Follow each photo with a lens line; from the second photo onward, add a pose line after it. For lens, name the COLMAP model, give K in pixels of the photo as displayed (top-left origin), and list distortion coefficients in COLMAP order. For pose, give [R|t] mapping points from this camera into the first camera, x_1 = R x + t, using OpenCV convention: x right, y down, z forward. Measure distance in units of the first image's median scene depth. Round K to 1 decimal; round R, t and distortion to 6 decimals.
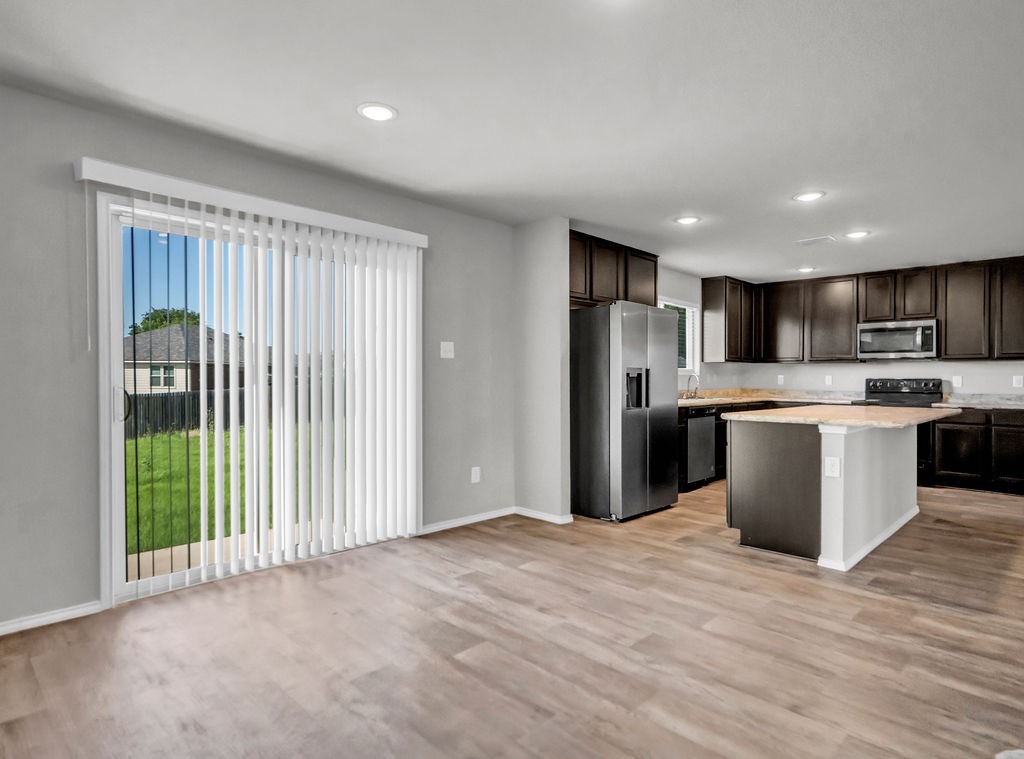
lens RADIAL K [[555.3, 0, 512.0], [0, 555.3, 379.5], [0, 0, 1]] dist [0.001296, 0.000124]
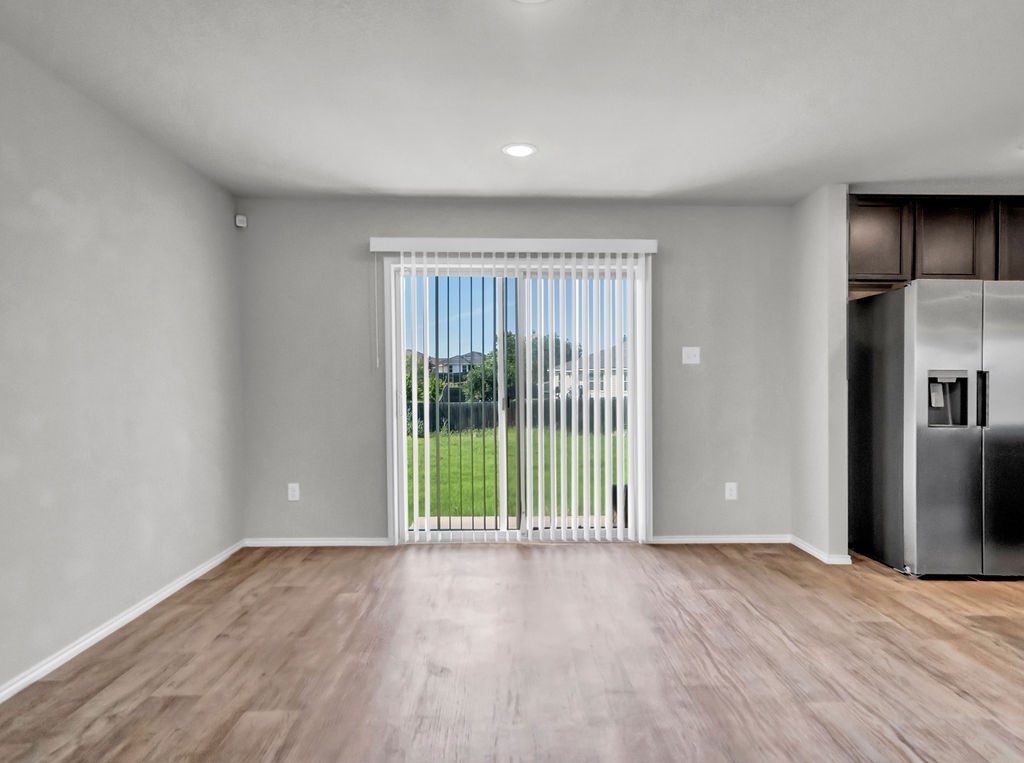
lens RADIAL K [[572.4, 0, 514.3], [0, 572.4, 397.1], [0, 0, 1]] dist [-0.000886, 0.000186]
pose [[0.737706, 0.011308, -0.675028, 0.311685], [0.002143, 0.999815, 0.019091, -0.001272], [0.675119, -0.015531, 0.737545, 0.074248]]
